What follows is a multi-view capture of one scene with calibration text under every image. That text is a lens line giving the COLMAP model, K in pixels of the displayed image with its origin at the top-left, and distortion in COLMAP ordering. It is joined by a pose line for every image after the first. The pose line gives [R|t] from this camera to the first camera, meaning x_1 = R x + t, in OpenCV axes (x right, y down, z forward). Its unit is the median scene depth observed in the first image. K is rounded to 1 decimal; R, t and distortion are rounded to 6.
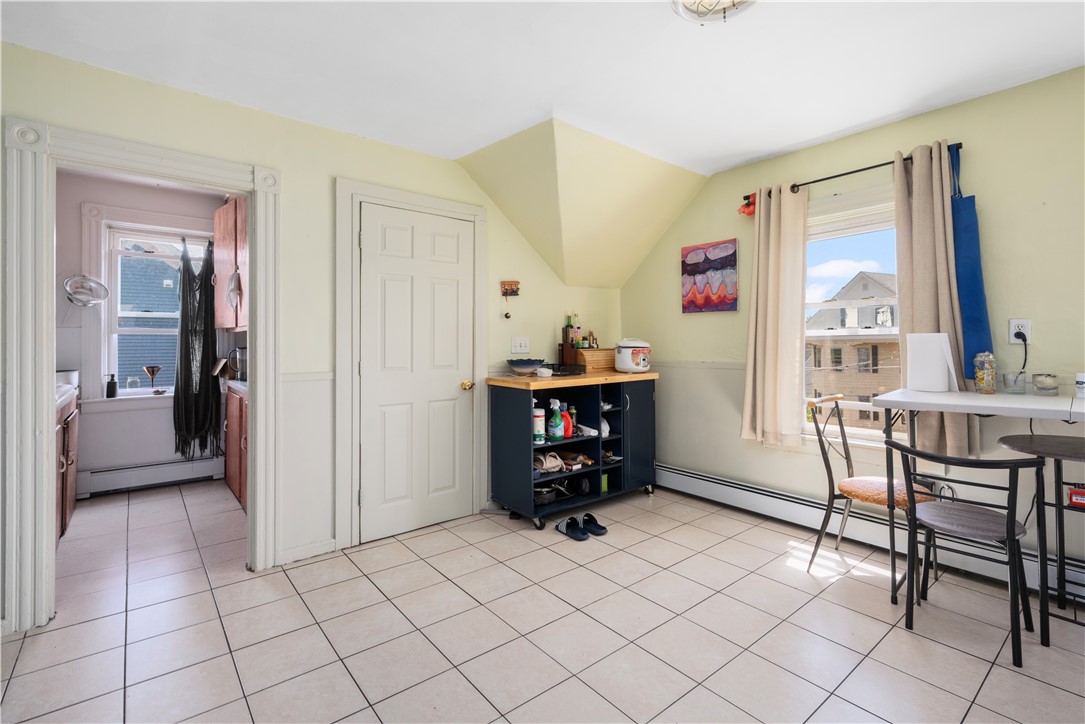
lens RADIAL K [[488.1, 0, 534.4], [0, 488.1, 338.5], [0, 0, 1]] dist [0.010914, -0.000886]
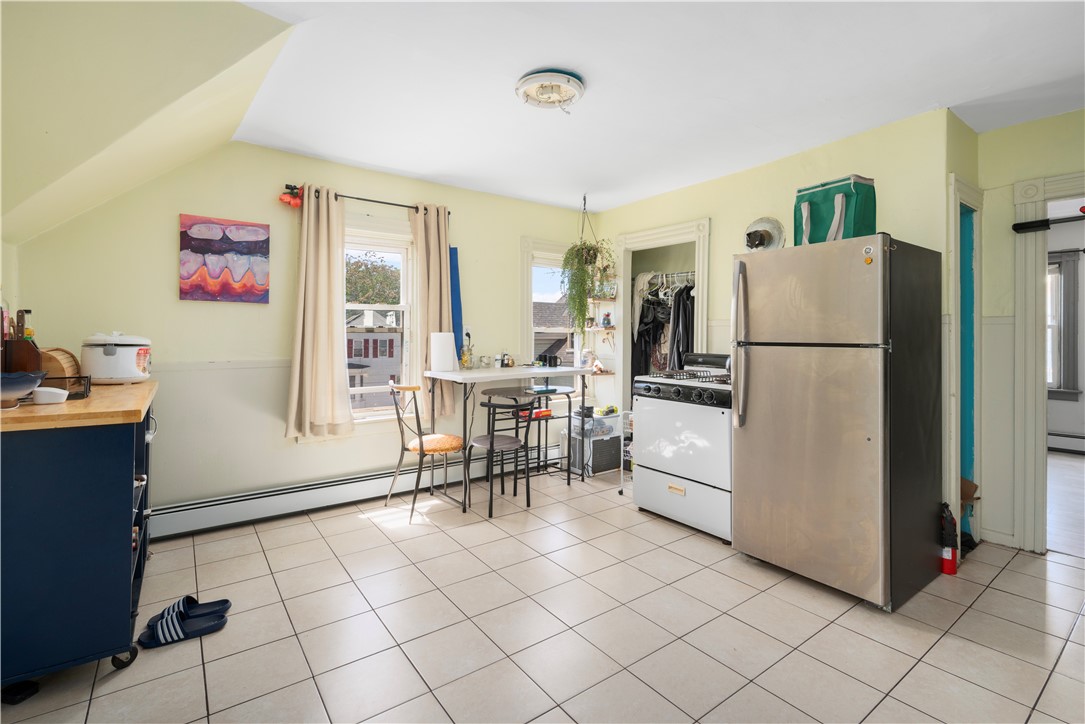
lens RADIAL K [[488.1, 0, 555.7], [0, 488.1, 333.2], [0, 0, 1]] dist [0.010914, -0.000886]
pose [[0.050545, 0.007596, 0.998693, -0.725674], [-0.015329, 0.999859, -0.006829, -0.005401], [-0.998604, -0.014964, 0.050654, 0.628956]]
